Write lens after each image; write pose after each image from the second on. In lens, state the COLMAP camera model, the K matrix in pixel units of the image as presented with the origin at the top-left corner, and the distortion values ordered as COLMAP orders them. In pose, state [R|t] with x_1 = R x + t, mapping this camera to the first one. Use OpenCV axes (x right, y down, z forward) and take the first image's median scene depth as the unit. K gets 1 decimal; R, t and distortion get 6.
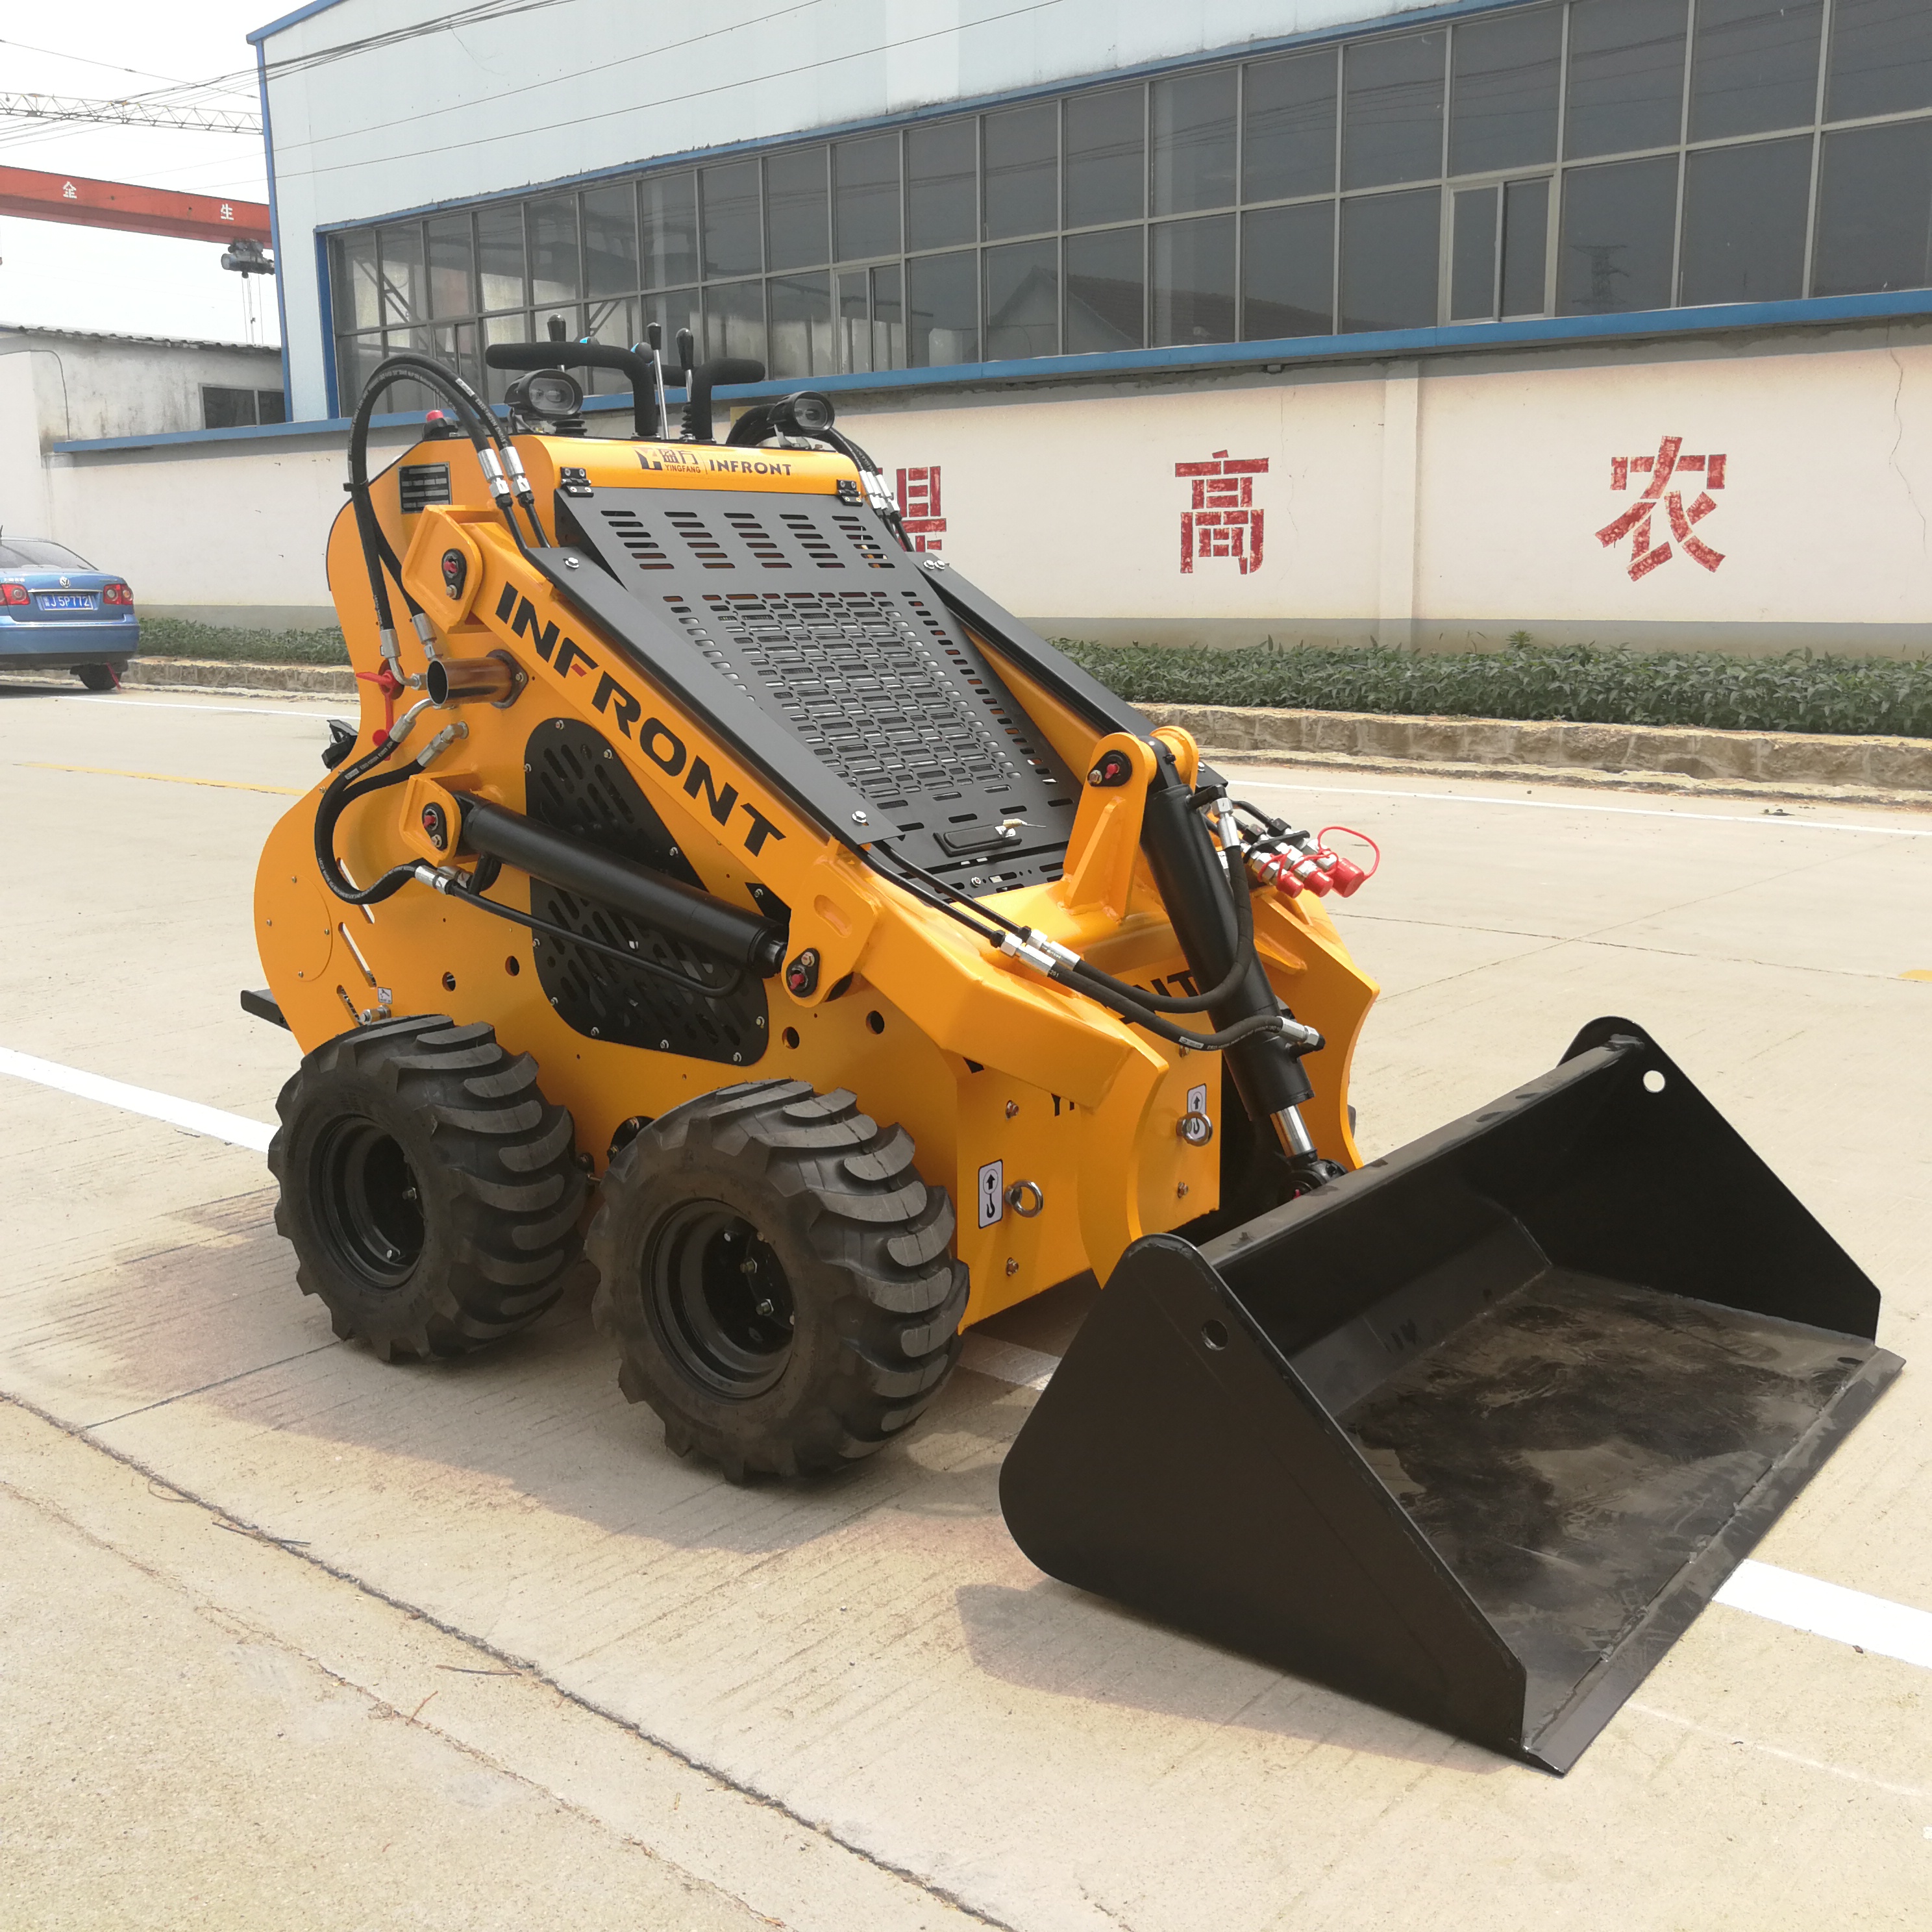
lens RADIAL K [[2092.5, 0, 990.3], [0, 2092.5, 971.8], [0, 0, 1]] dist [-0.044209, 0.114791]
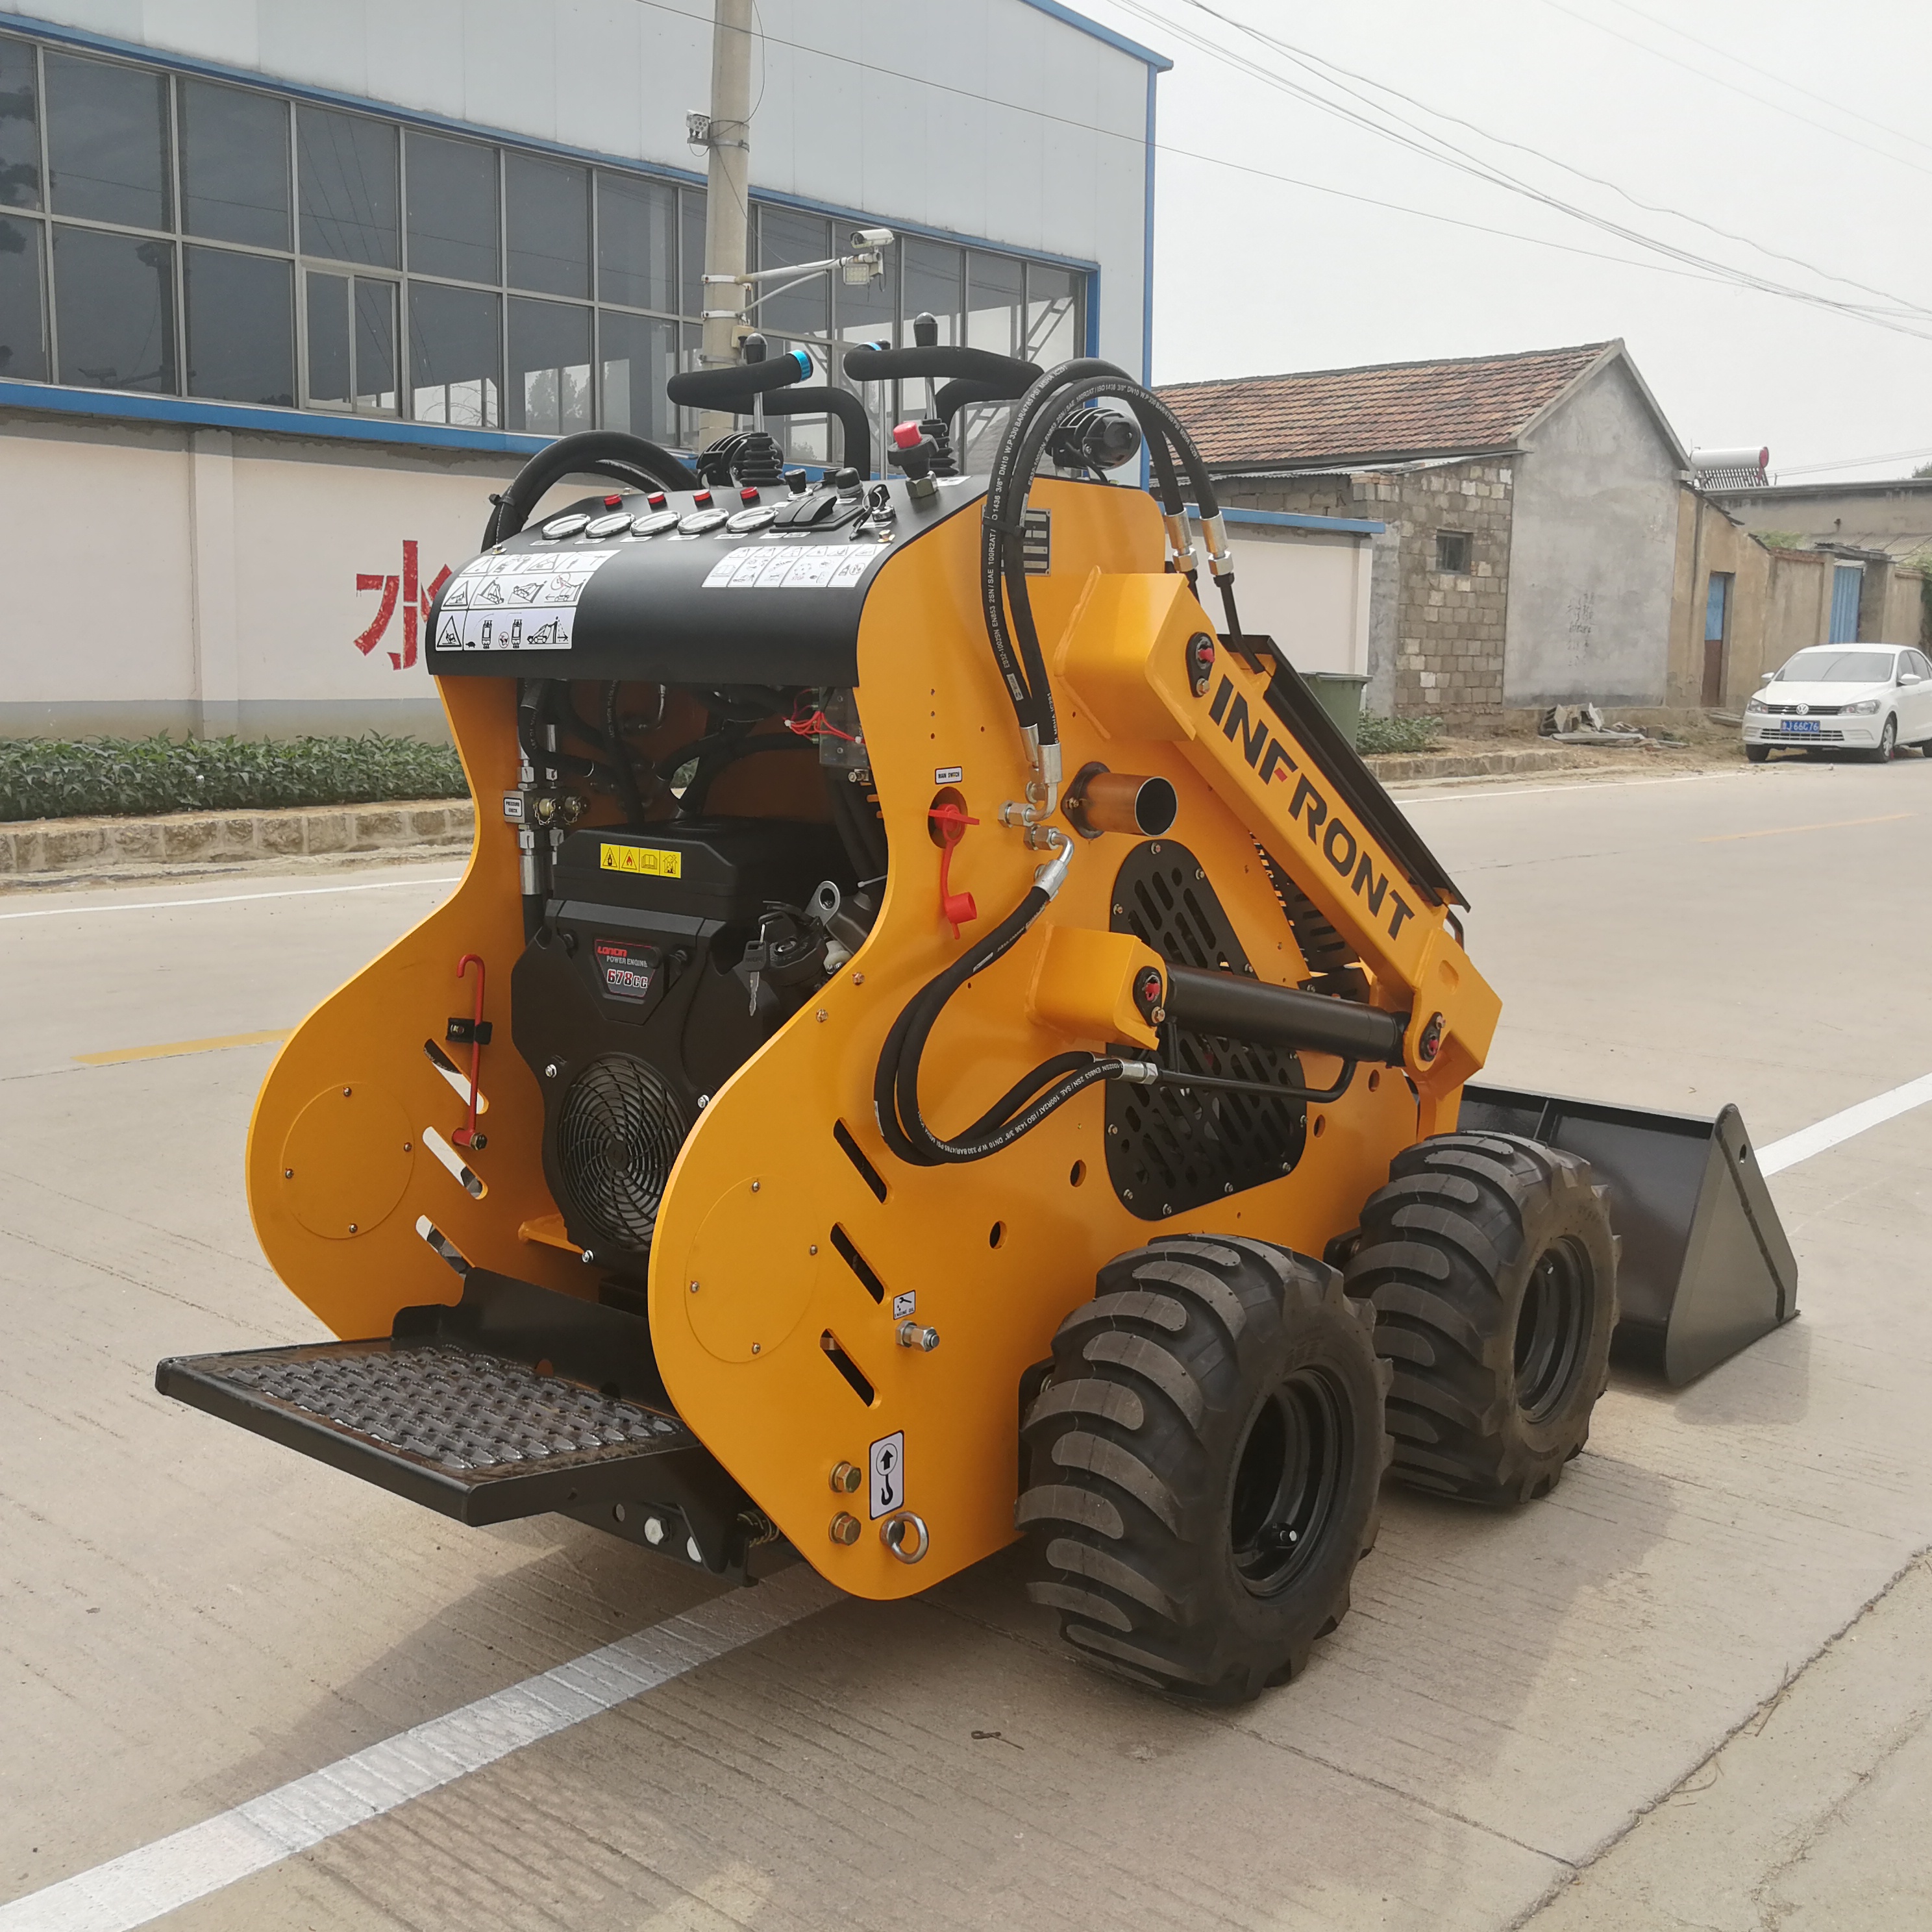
lens RADIAL K [[2092.5, 0, 990.3], [0, 2092.5, 971.8], [0, 0, 1]] dist [-0.044209, 0.114791]
pose [[0.038732, -0.146513, 0.988450, -0.239624], [0.181218, 0.973819, 0.137244, -0.045705], [-0.982680, 0.173809, 0.064269, 0.238484]]
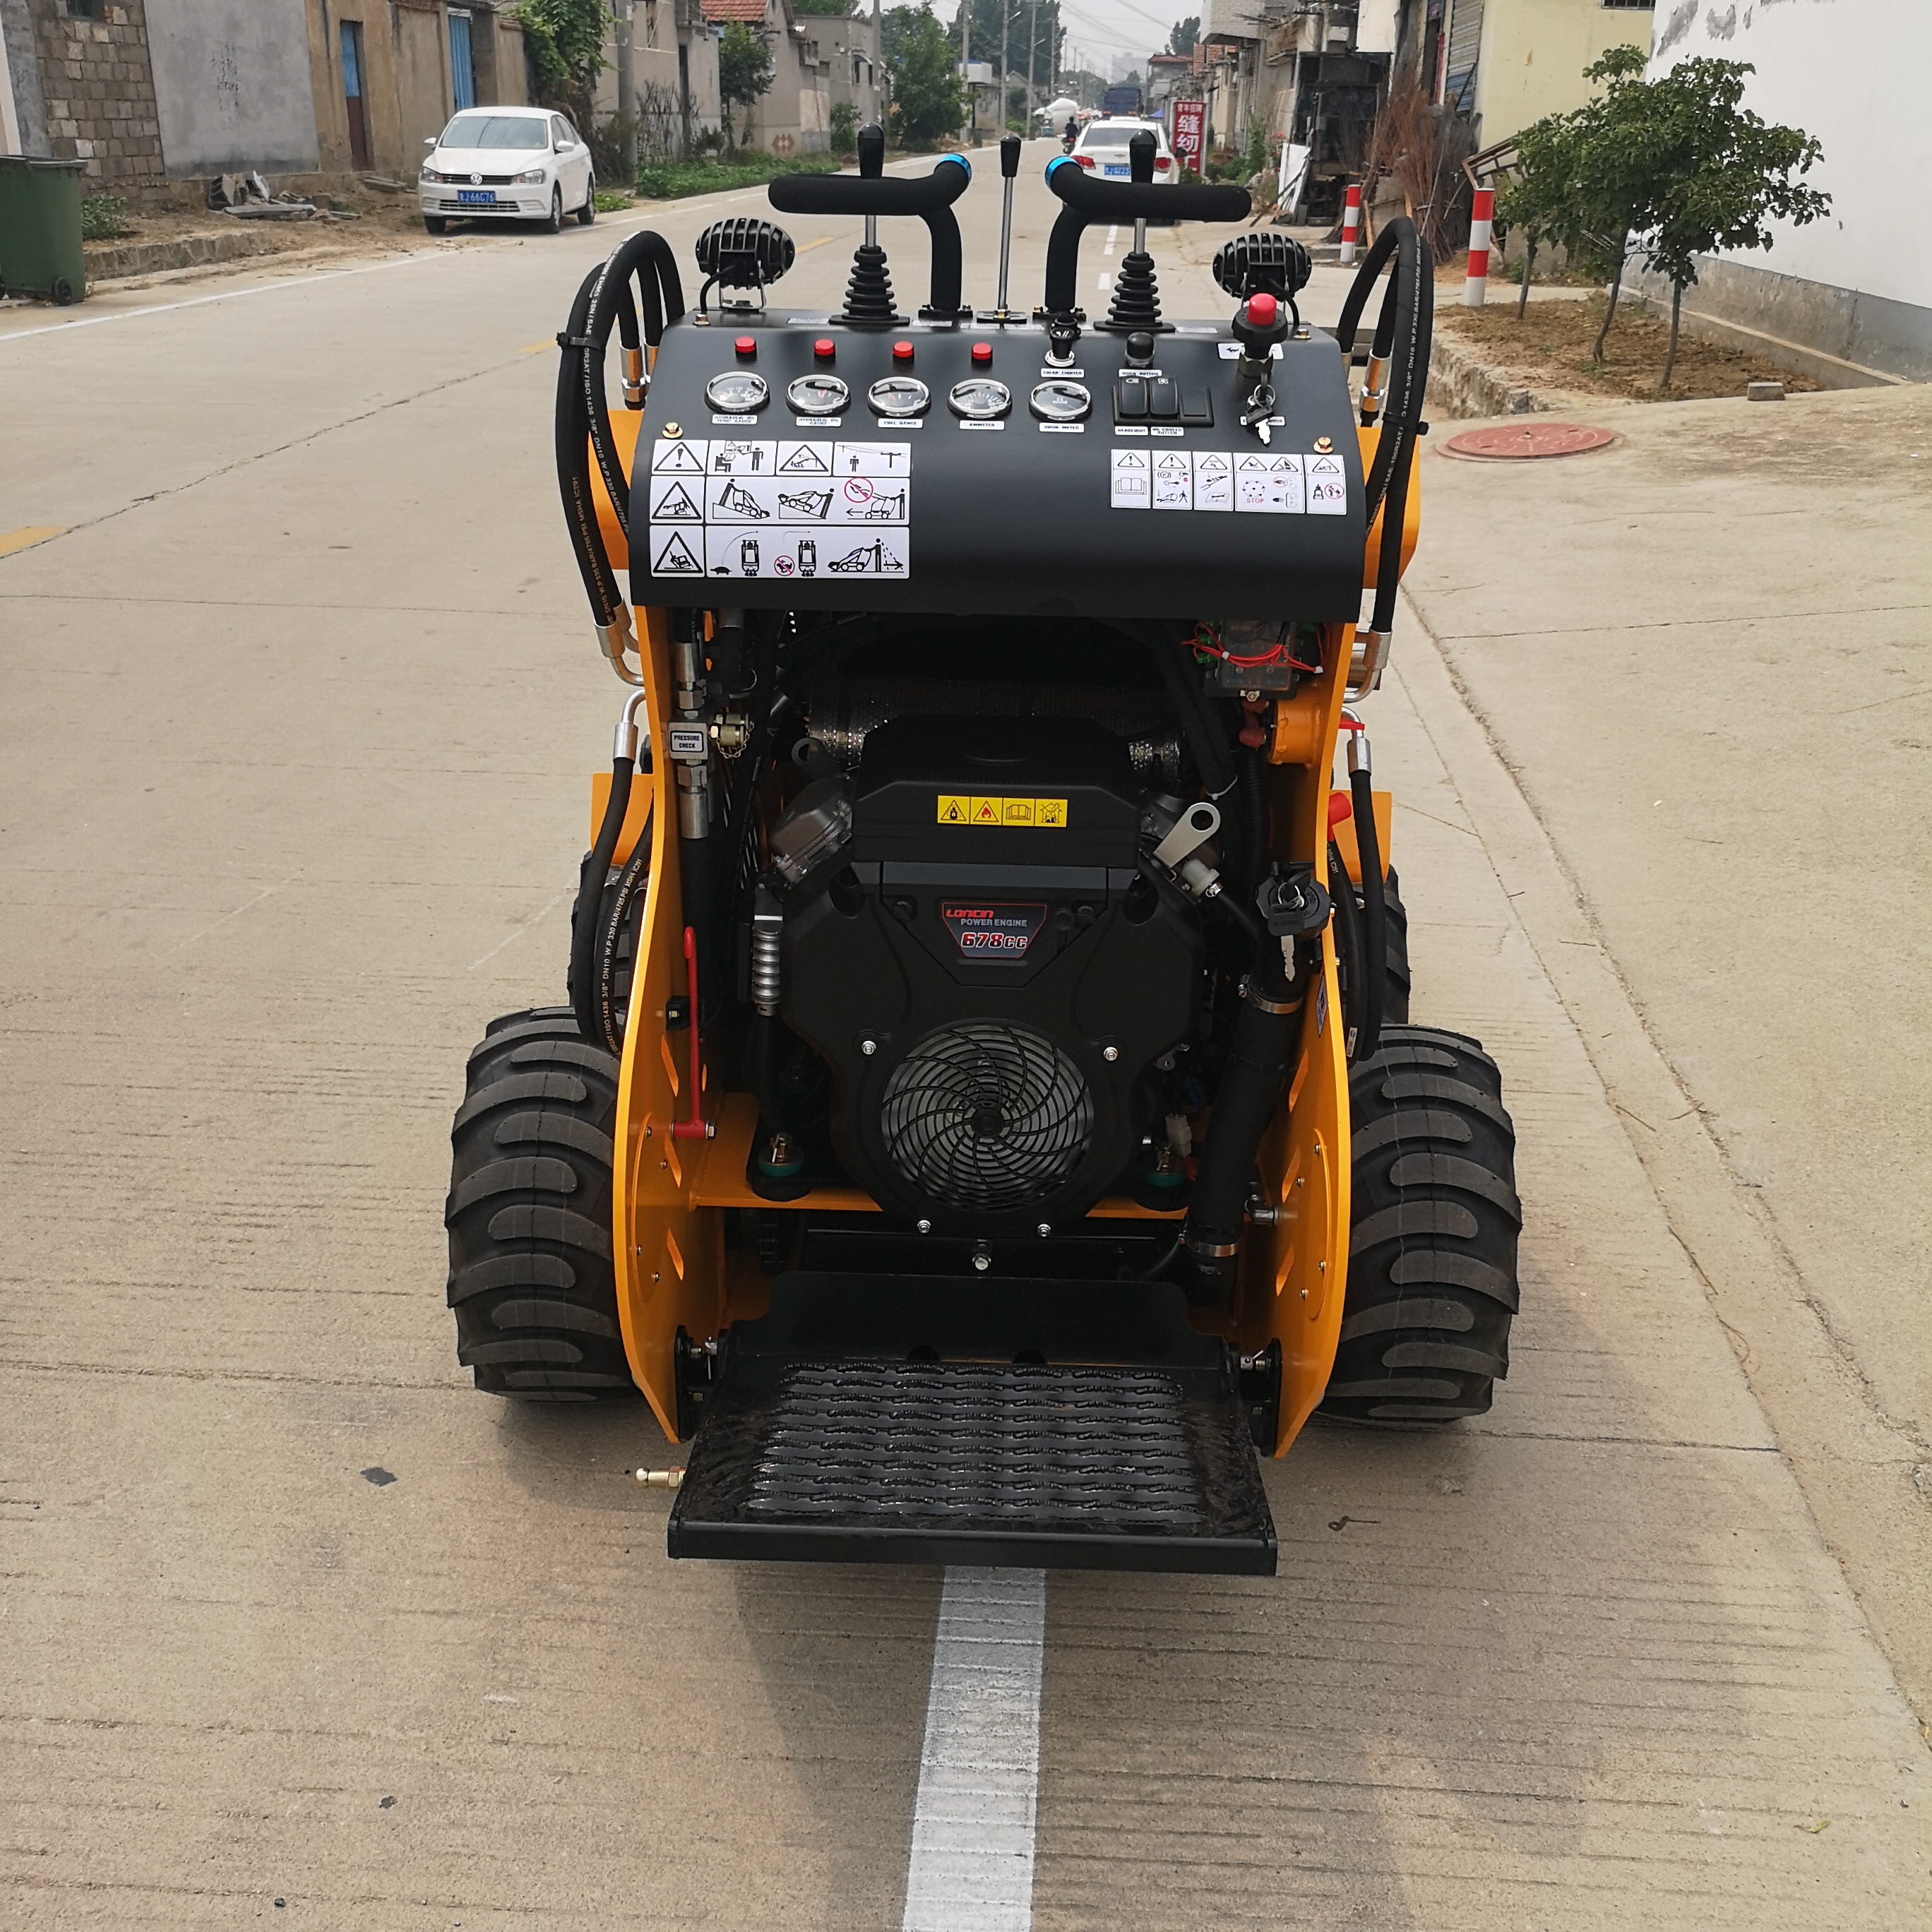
lens RADIAL K [[1972.3, 0, 987.0], [0, 1972.3, 964.1], [0, 0, 1]] dist [0.048450, -0.045658]
pose [[-0.580009, -0.328251, 0.745547, -0.179223], [0.138758, 0.862034, 0.487487, -0.098437], [-0.802705, 0.386197, -0.454440, 0.349608]]
